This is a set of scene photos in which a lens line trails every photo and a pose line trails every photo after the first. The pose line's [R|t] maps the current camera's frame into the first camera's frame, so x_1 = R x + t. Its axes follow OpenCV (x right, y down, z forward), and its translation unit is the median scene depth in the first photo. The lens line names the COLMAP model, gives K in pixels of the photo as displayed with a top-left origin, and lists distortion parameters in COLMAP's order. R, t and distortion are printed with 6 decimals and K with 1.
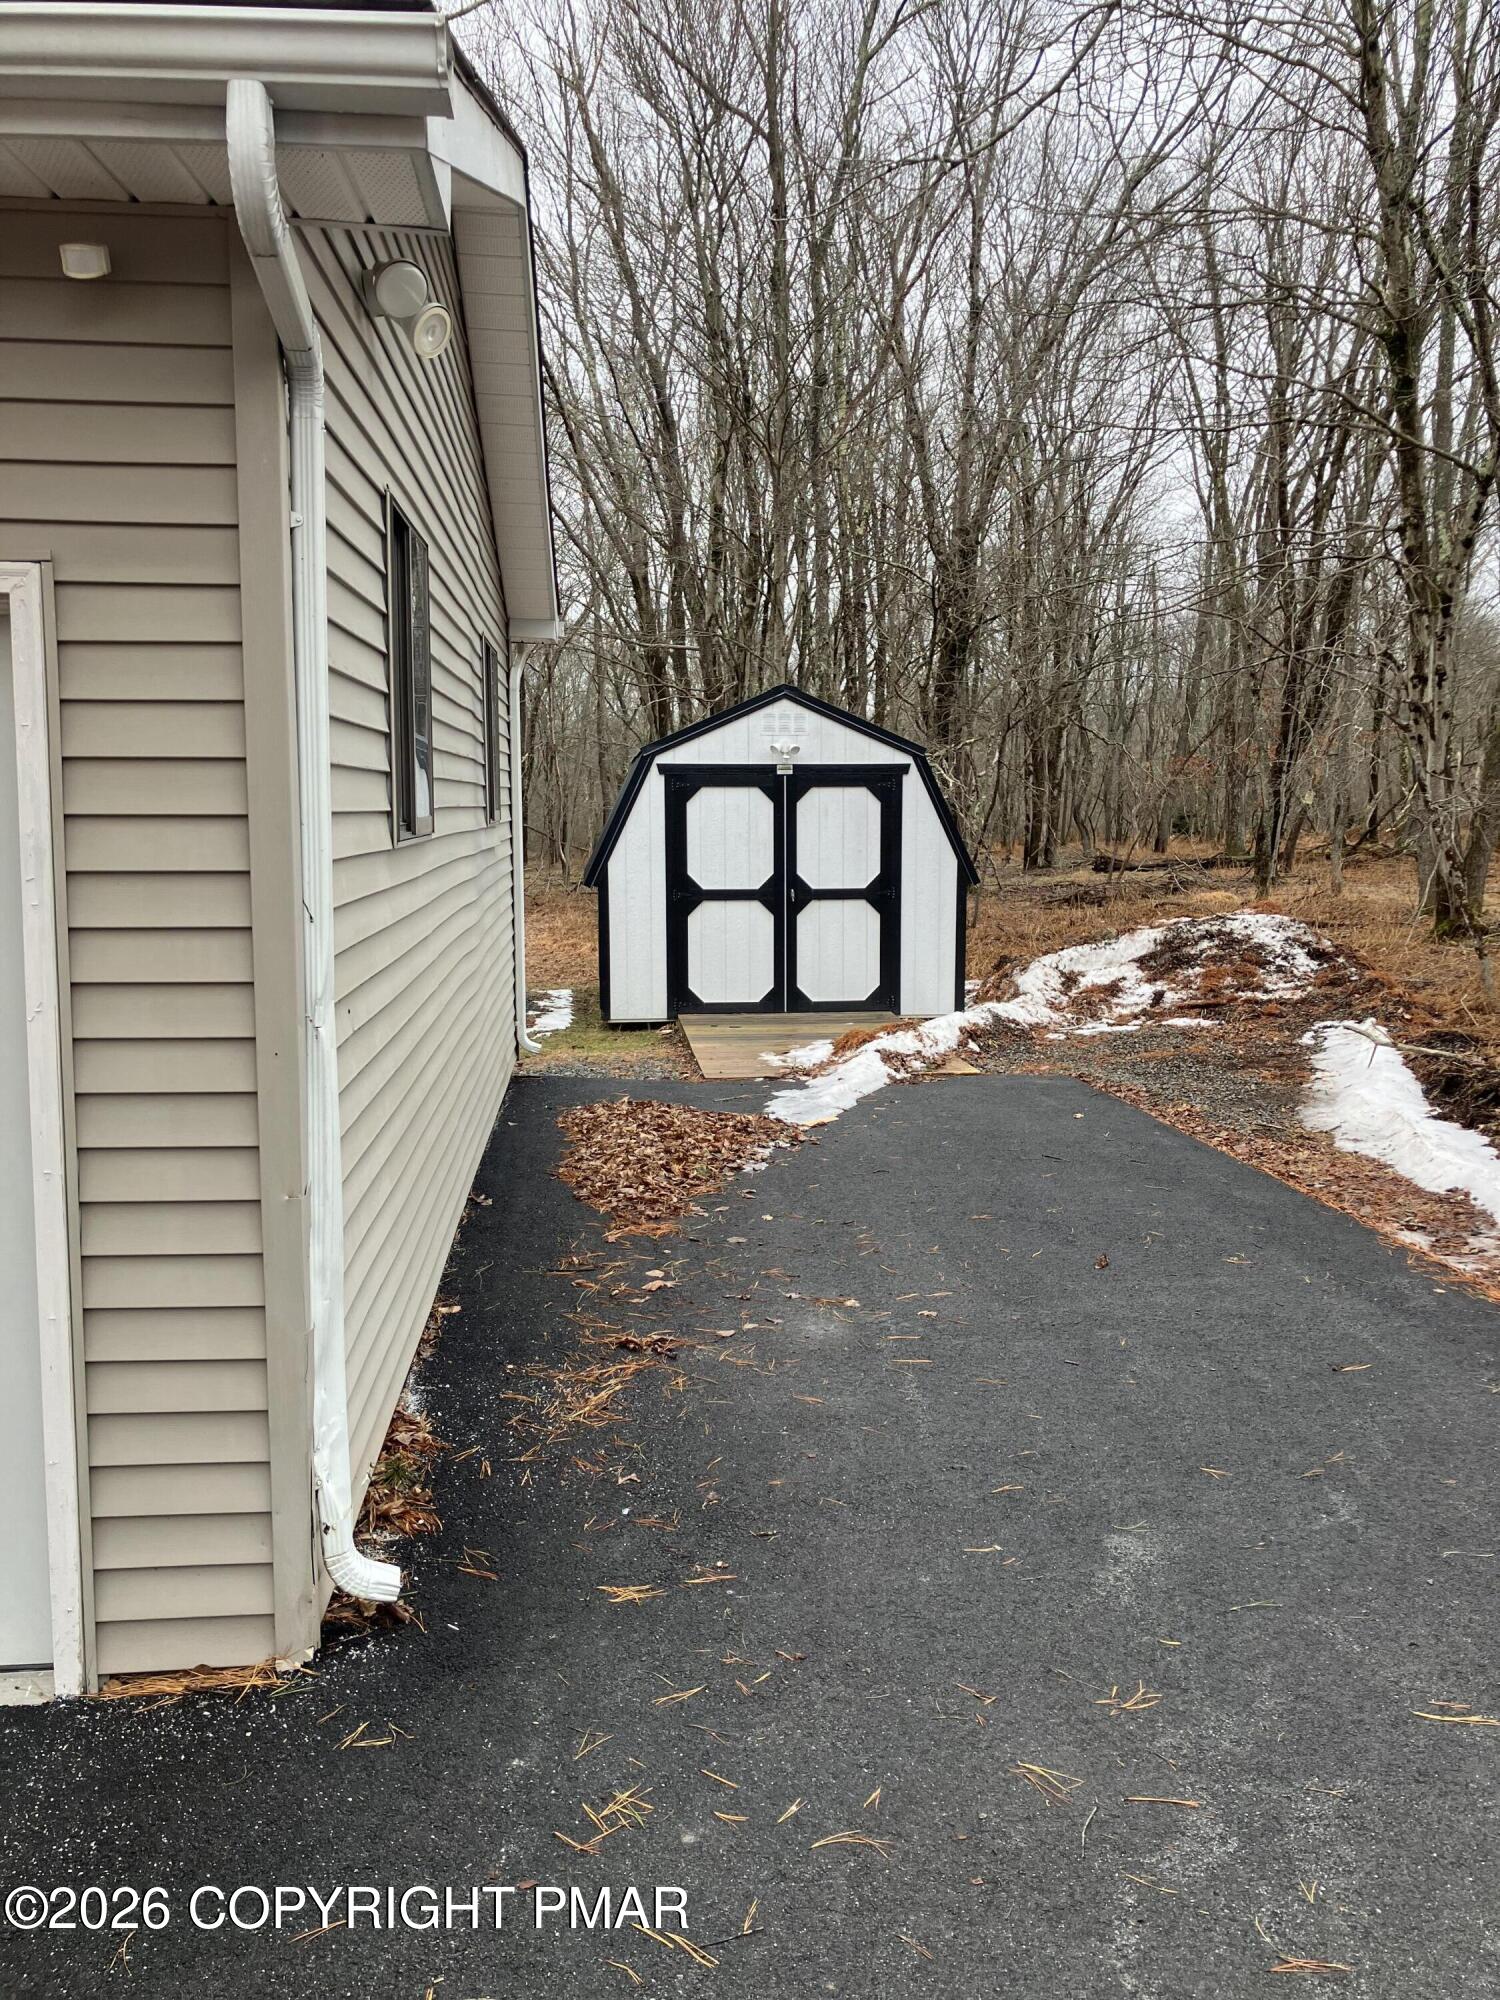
lens RADIAL K [[1764.8, 0, 821.0], [0, 1764.8, 996.9], [0, 0, 1]] dist [0.125390, -0.392088]
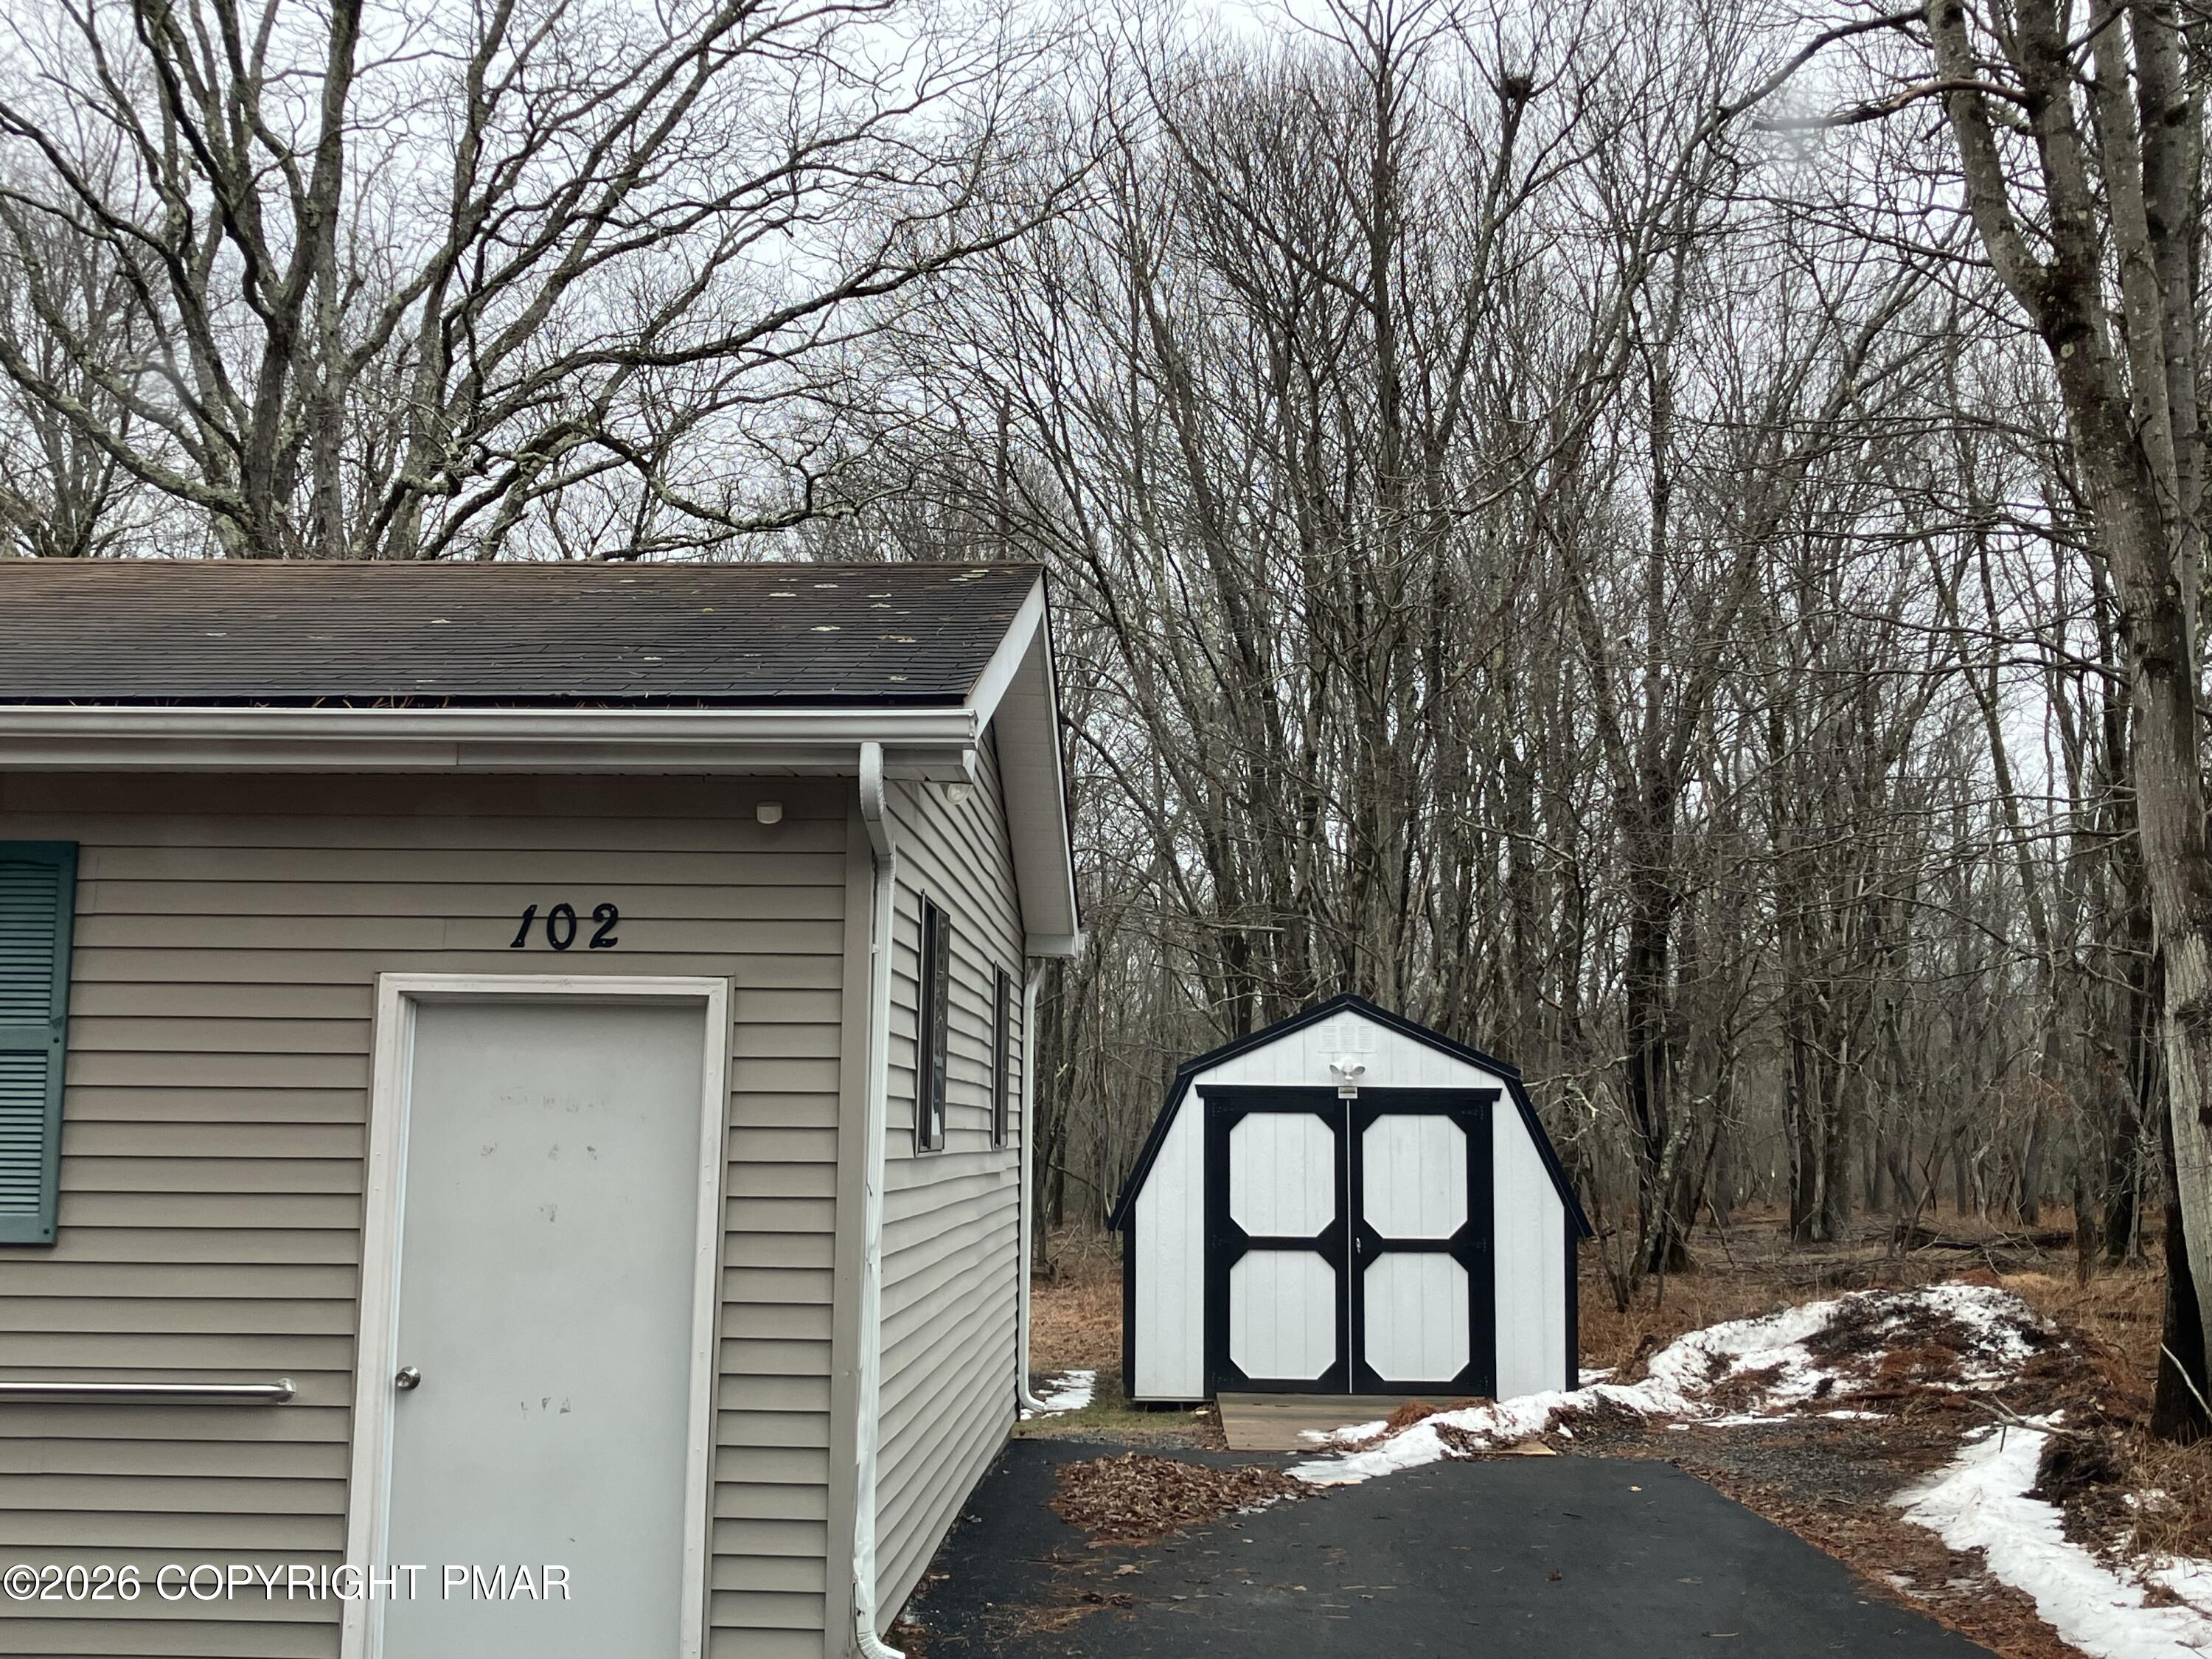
lens RADIAL K [[2589.6, 0, 1106.0], [0, 2589.6, 829.5], [0, 0, 1]] dist [0.017064, 0.030226]
pose [[0.989274, -0.004891, -0.145988, 0.045354], [-0.028081, 0.974430, -0.222931, 0.026003], [0.143345, 0.224639, 0.963841, -0.222393]]
